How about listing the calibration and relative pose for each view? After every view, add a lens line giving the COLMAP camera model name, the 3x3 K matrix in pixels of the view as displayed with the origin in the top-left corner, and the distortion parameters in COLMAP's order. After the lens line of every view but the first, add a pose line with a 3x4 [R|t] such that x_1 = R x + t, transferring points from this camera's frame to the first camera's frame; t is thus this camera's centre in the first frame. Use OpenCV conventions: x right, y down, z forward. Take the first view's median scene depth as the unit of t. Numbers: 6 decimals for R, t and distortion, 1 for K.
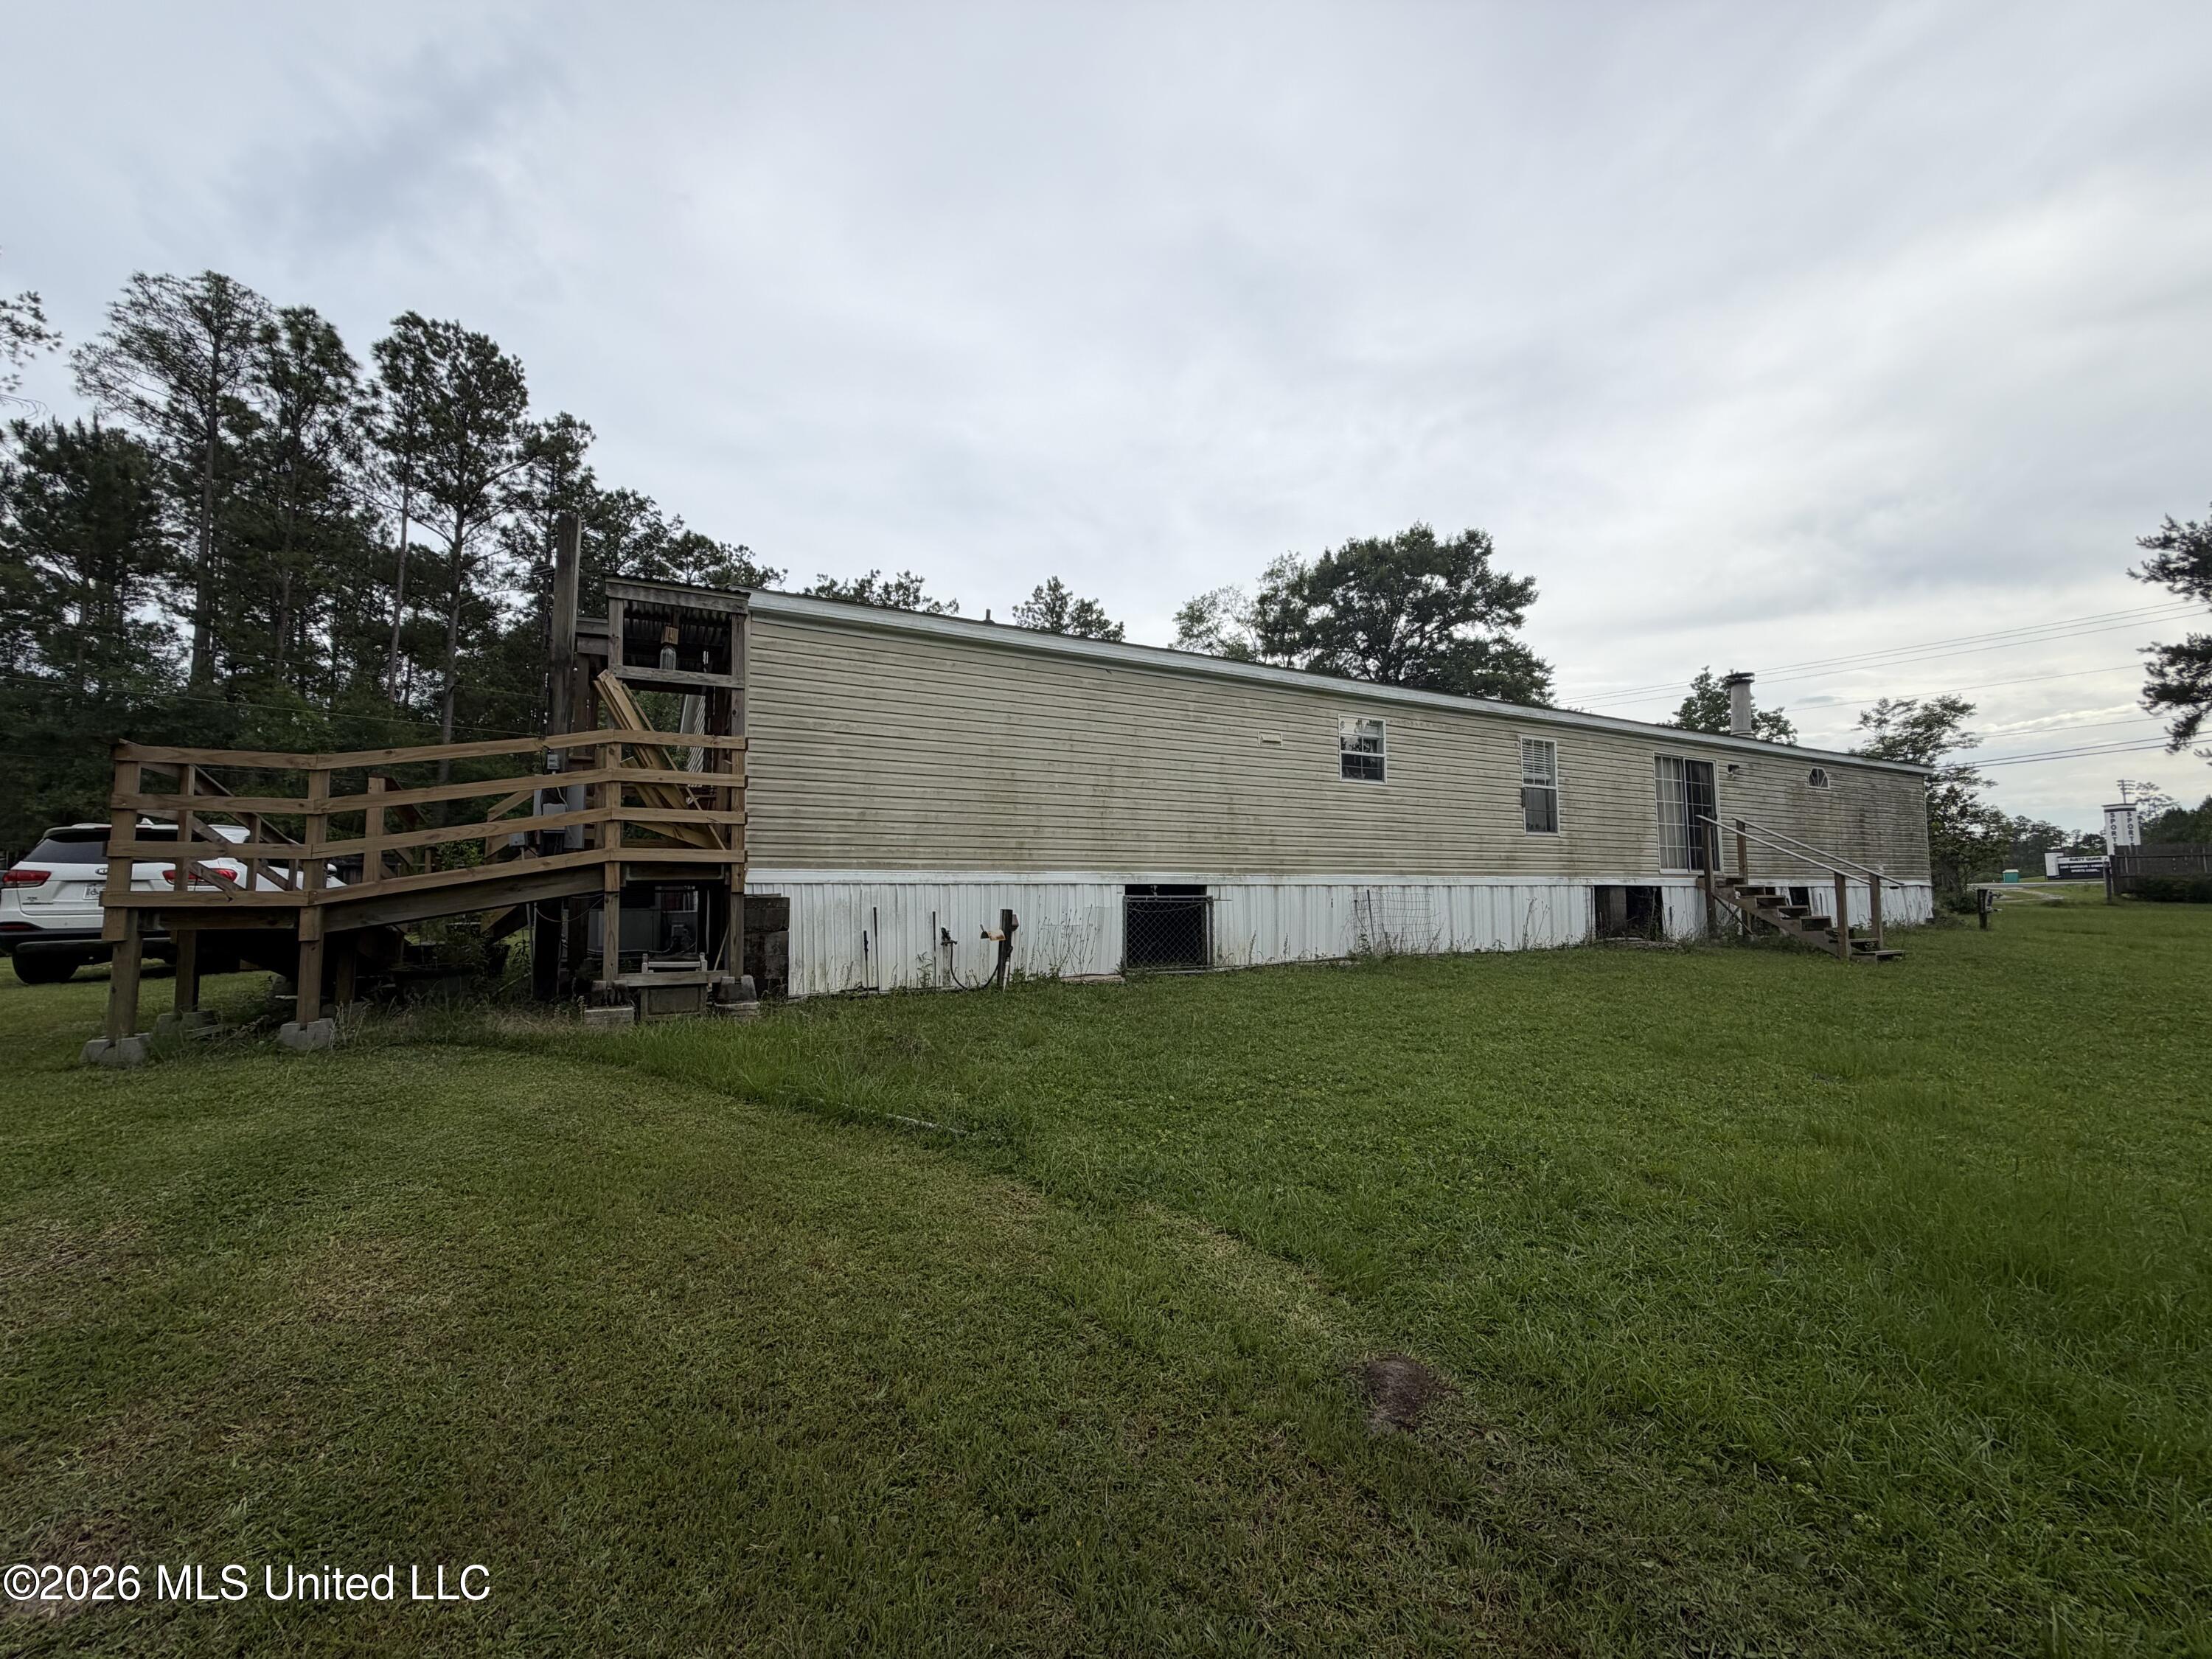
lens RADIAL K [[882.1, 0, 1104.2], [0, 882.1, 828.2], [0, 0, 1]] dist [0.001031, 0.000479]
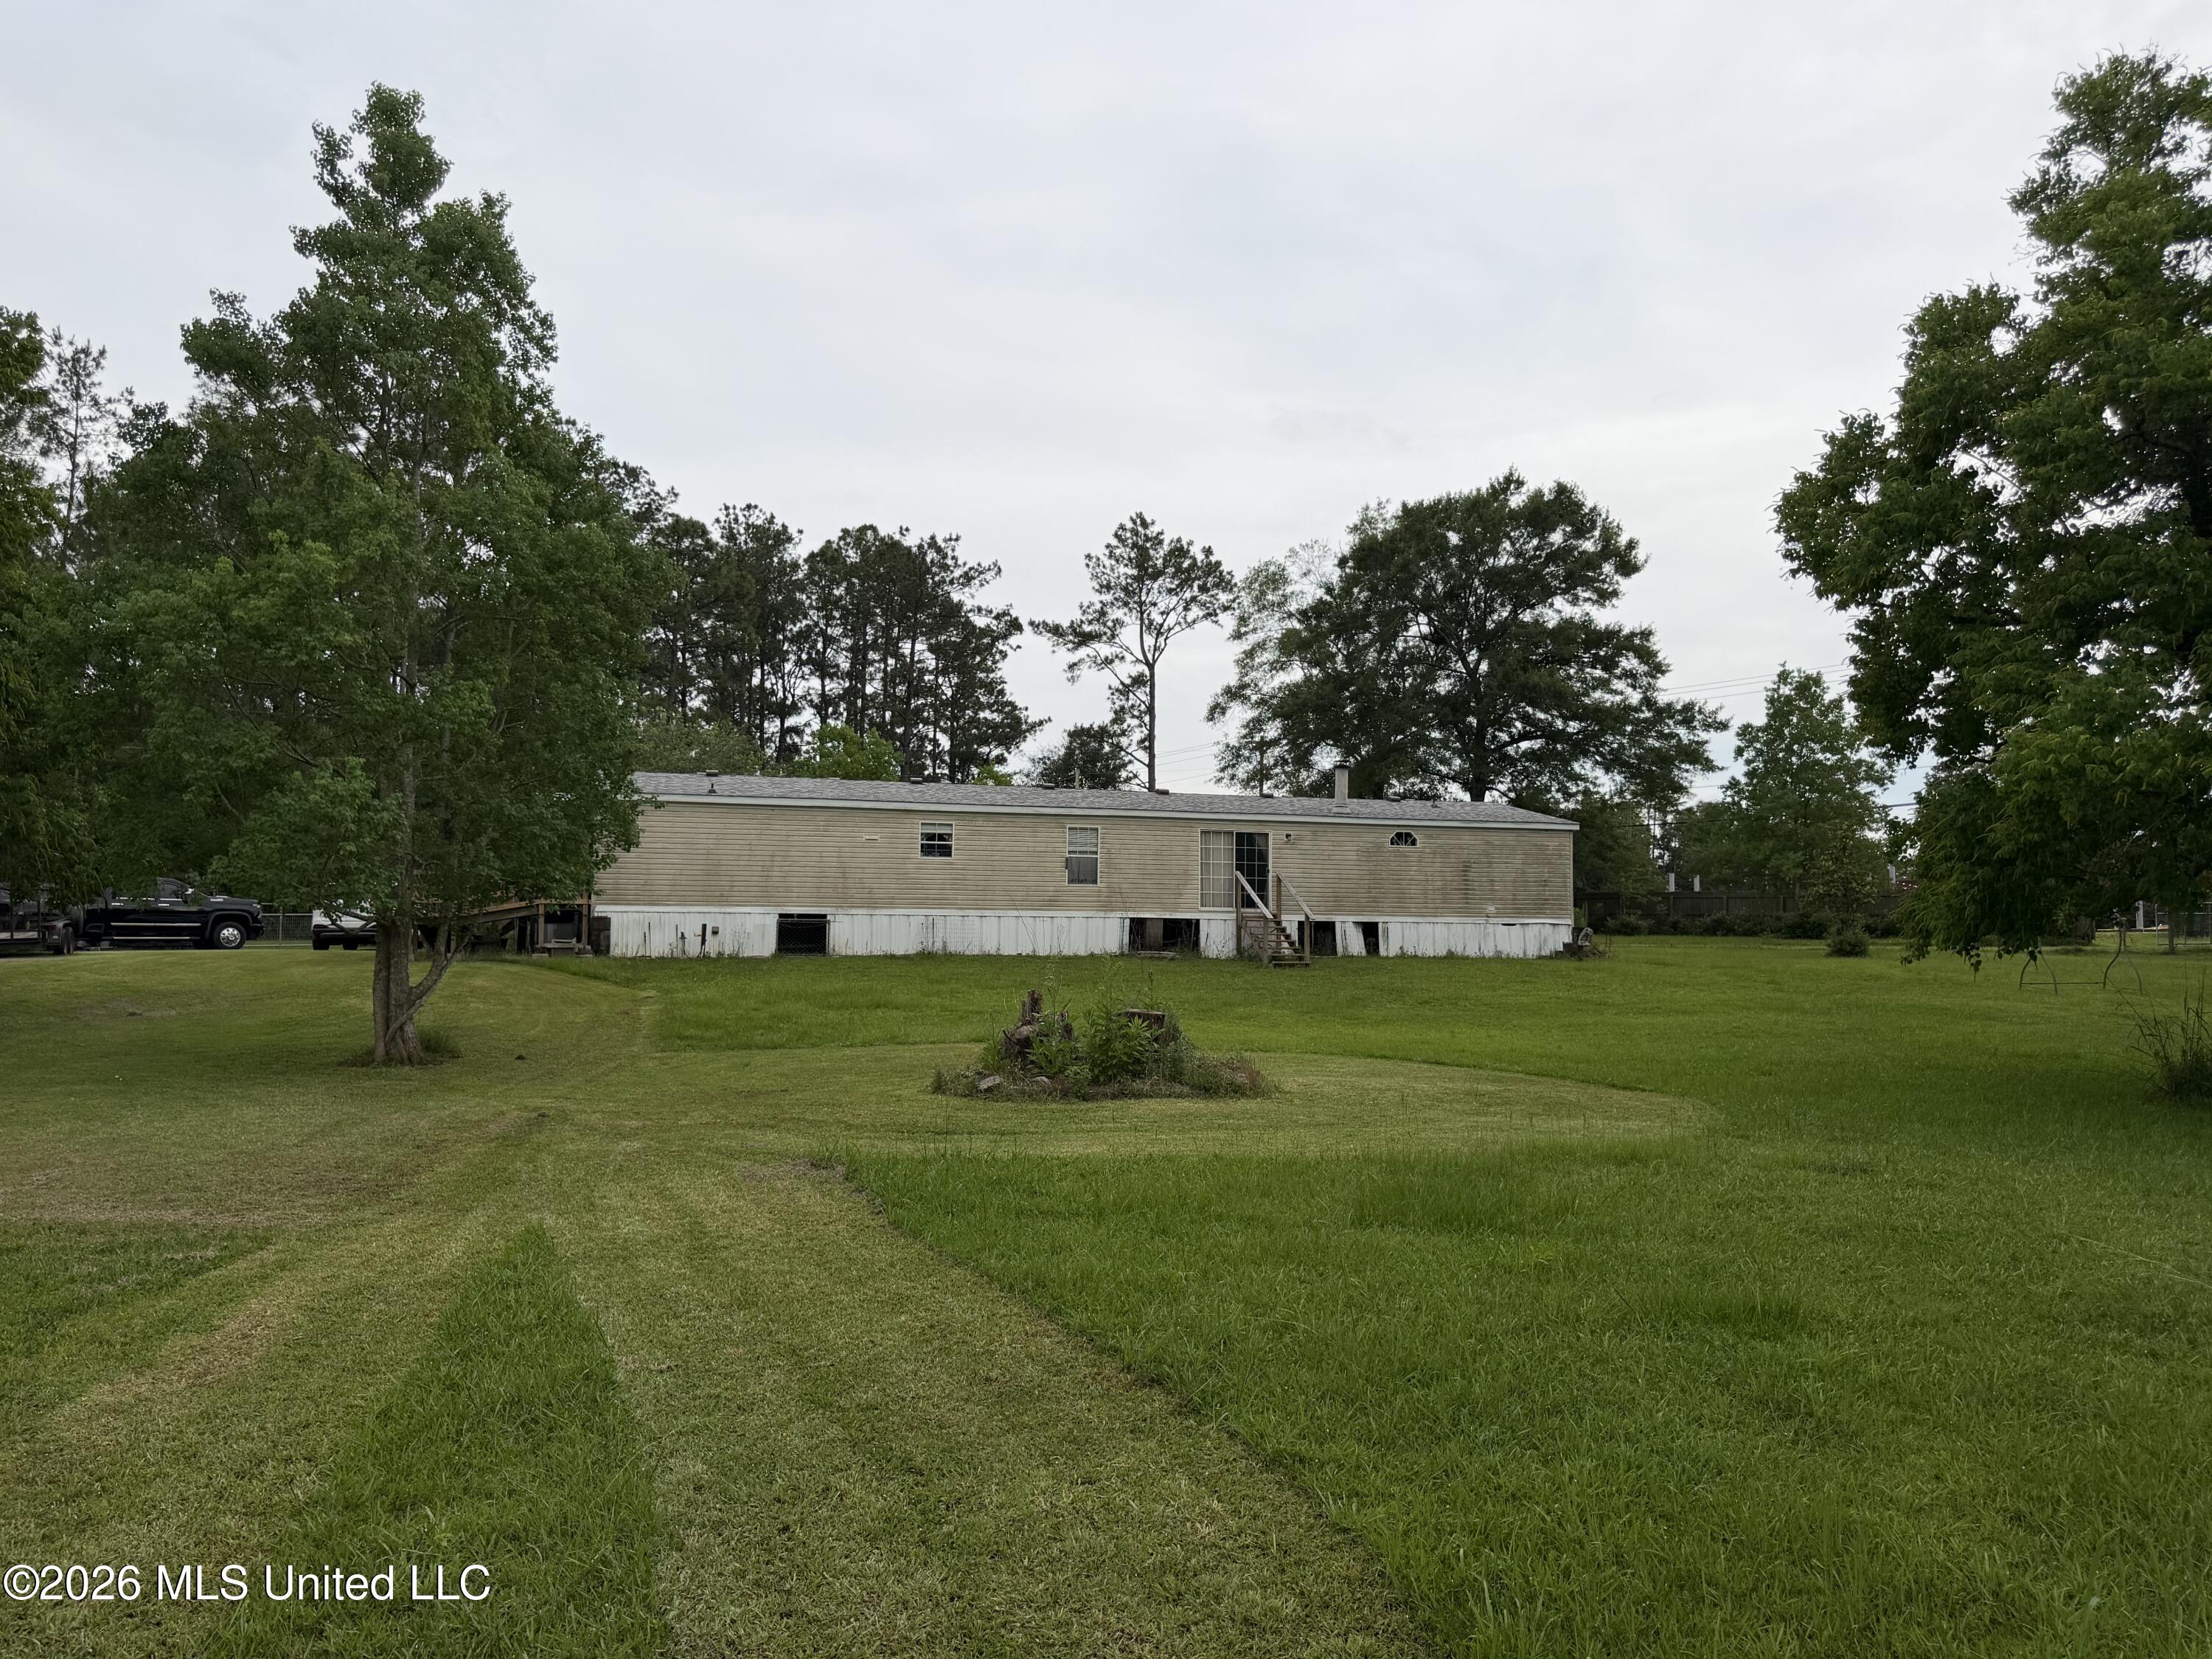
lens RADIAL K [[1537.7, 0, 1075.4], [0, 1537.7, 830.0], [0, 0, 1]] dist [0.160671, -0.200458]
pose [[0.971736, -0.001310, -0.236068, 1.386578], [0.002868, 0.999976, 0.006256, -0.135508], [0.236054, -0.006757, 0.971716, -2.099281]]
